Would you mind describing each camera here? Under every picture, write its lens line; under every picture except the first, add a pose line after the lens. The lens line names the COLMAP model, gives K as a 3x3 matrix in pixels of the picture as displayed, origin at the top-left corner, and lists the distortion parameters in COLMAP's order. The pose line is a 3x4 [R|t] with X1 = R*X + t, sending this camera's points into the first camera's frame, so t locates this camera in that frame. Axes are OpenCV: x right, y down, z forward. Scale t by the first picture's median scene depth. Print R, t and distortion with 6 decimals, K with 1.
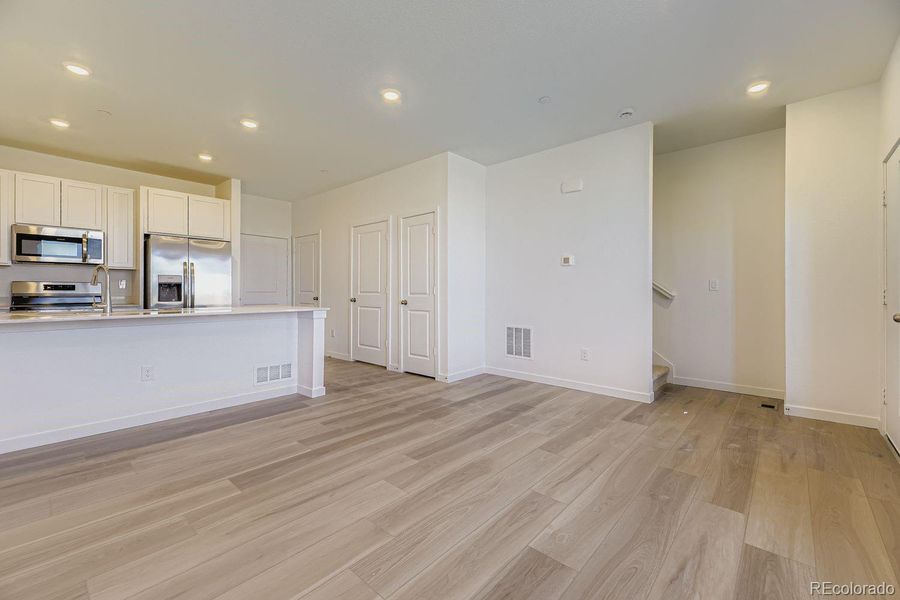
lens RADIAL K [[379.2, 0, 453.9], [0, 379.2, 291.8], [0, 0, 1]] dist [0.001741, -0.000010]
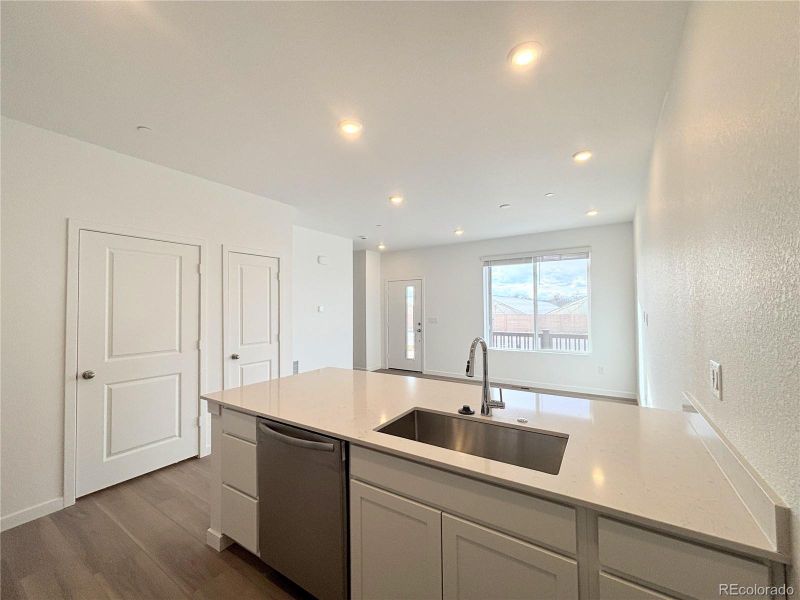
lens RADIAL K [[323.1, 0, 400.0], [0, 323.1, 300.0], [0, 0, 1]] dist [-0.001832, 0.000142]
pose [[-0.145705, 0.019891, 0.989128, -1.177040], [0.011191, 0.999767, -0.018456, -0.103111], [-0.989265, 0.008380, -0.145893, 1.009589]]
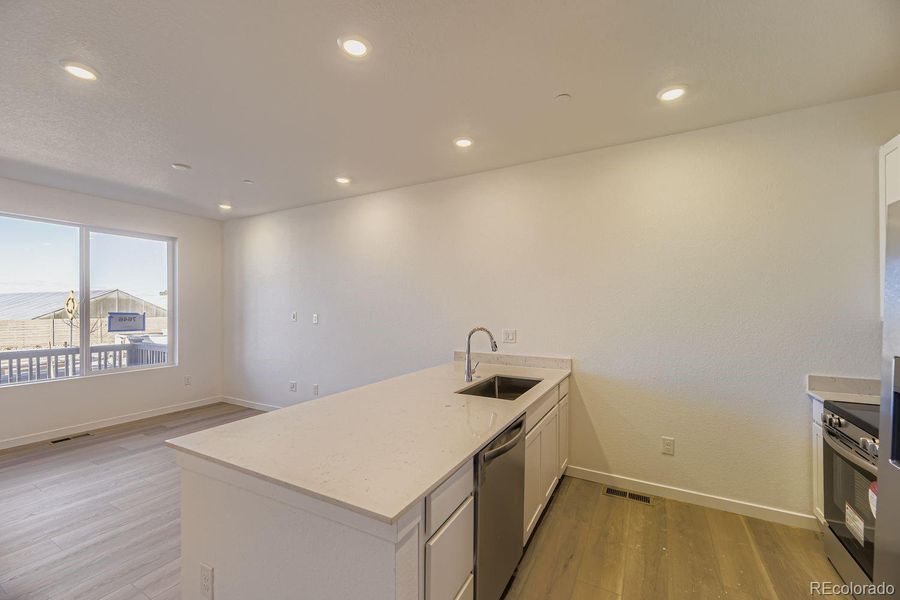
lens RADIAL K [[369.9, 0, 450.0], [0, 369.9, 300.0], [0, 0, 1]] dist [0.009616, 0.000097]
pose [[-0.975612, -0.012143, -0.219165, -0.574490], [-0.007313, 0.999712, -0.022836, -0.095378], [0.219380, -0.020676, -0.975420, 1.539556]]
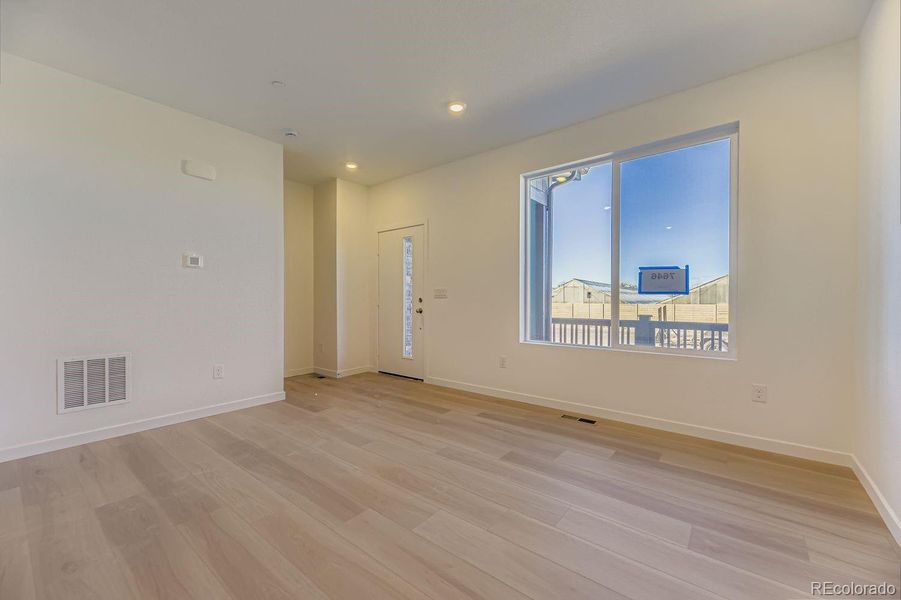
lens RADIAL K [[370.4, 0, 450.5], [0, 370.4, 300.0], [0, 0, 1]] dist [0.009616, 0.000097]
pose [[-0.060646, -0.011397, 0.998094, -0.601743], [0.004500, 0.999922, 0.011691, -0.007546], [-0.998149, 0.005201, -0.060590, 0.582952]]
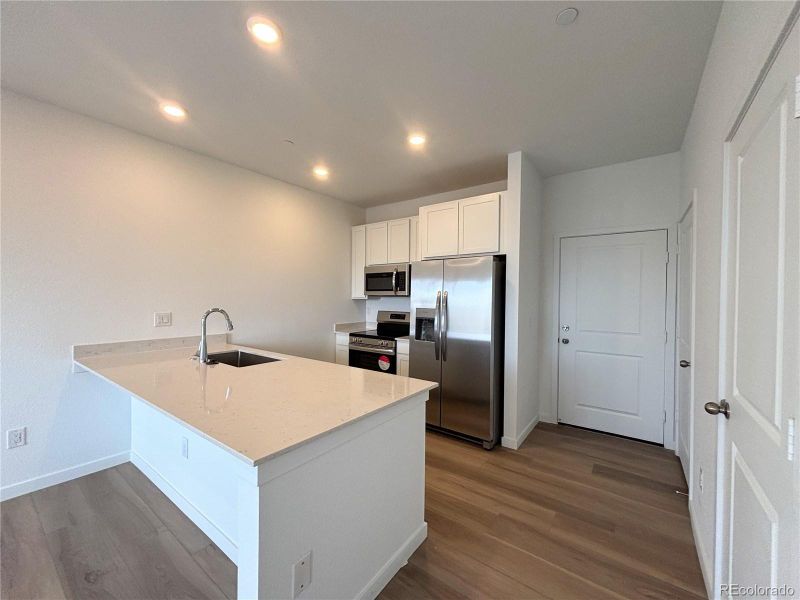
lens RADIAL K [[323.1, 0, 400.0], [0, 323.1, 300.0], [0, 0, 1]] dist [-0.001832, 0.000142]
pose [[0.089550, 0.005037, -0.995970, -0.093621], [-0.010790, 0.999933, 0.004087, -0.083478], [0.995924, 0.010380, 0.089598, 1.172853]]
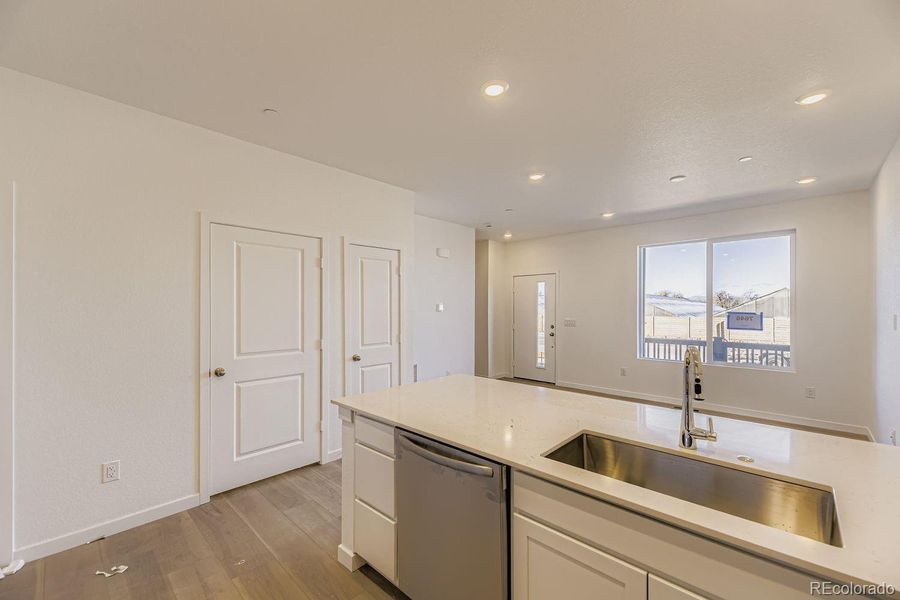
lens RADIAL K [[366.7, 0, 451.4], [0, 366.7, 307.2], [0, 0, 1]] dist [0.008501, -0.000304]
pose [[0.035551, -0.004132, 0.999359, -1.148211], [0.003233, 0.999987, 0.004020, -0.100632], [-0.999363, 0.003088, 0.035564, 1.055861]]
